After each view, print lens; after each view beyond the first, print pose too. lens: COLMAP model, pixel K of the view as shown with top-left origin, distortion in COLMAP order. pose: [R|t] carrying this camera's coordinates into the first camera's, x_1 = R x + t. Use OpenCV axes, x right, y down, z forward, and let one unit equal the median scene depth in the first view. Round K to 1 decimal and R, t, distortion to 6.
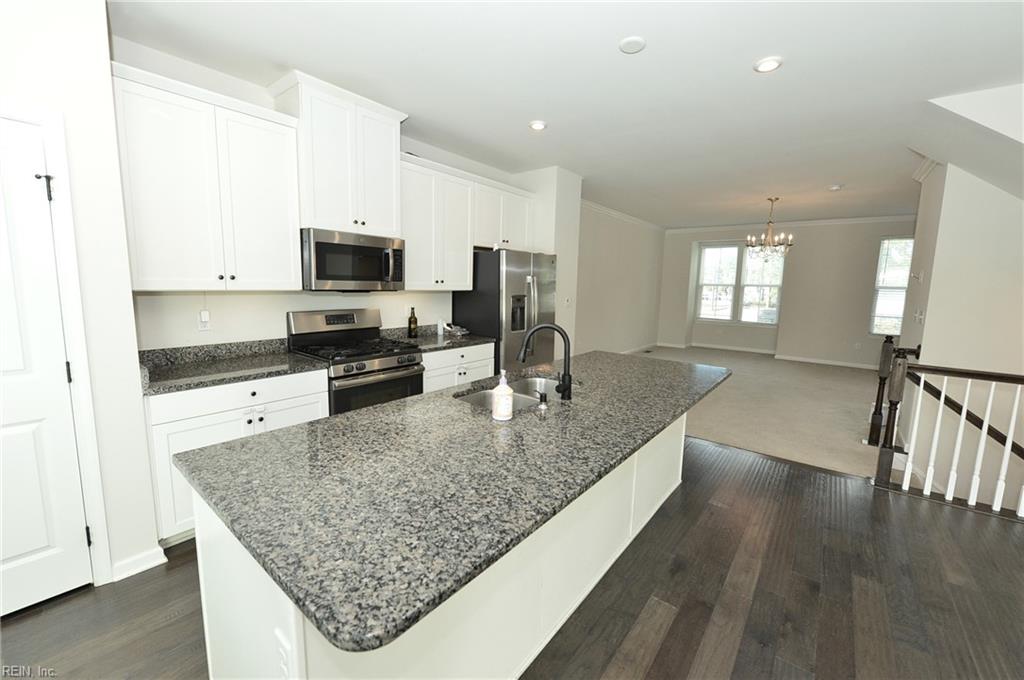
lens RADIAL K [[405.5, 0, 512.0], [0, 405.5, 340.0], [0, 0, 1]] dist [-0.002144, -0.000161]
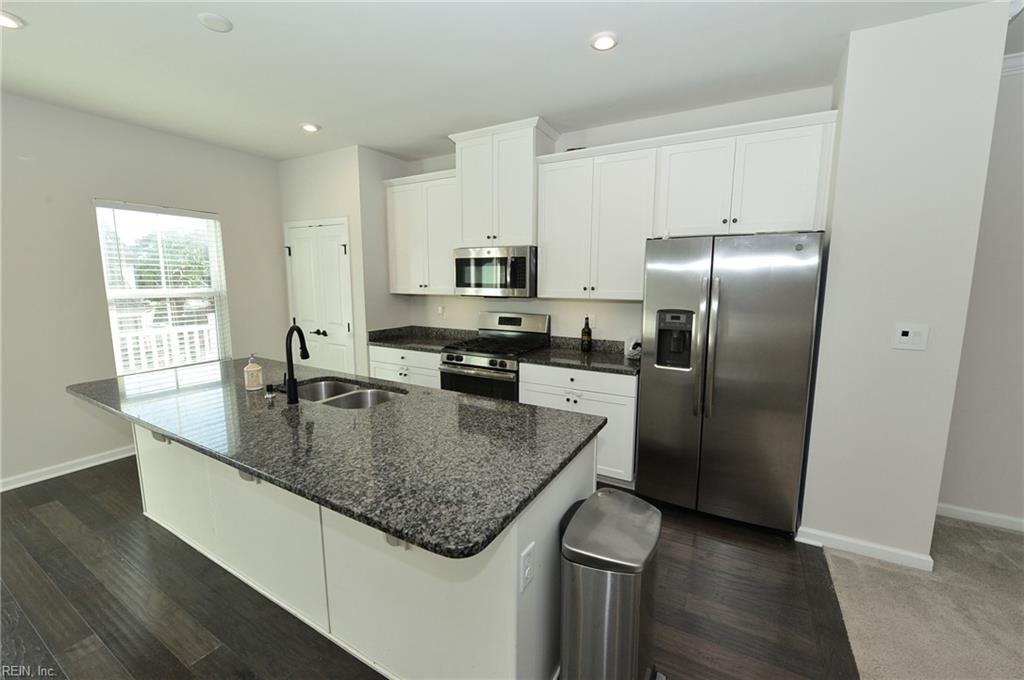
lens RADIAL K [[405.5, 0, 512.0], [0, 405.5, 340.0], [0, 0, 1]] dist [-0.002144, -0.000161]
pose [[0.157164, 0.120497, -0.980194, 0.719007], [-0.141767, 0.985002, 0.098357, -0.112269], [0.977344, 0.123501, 0.171889, 0.811412]]
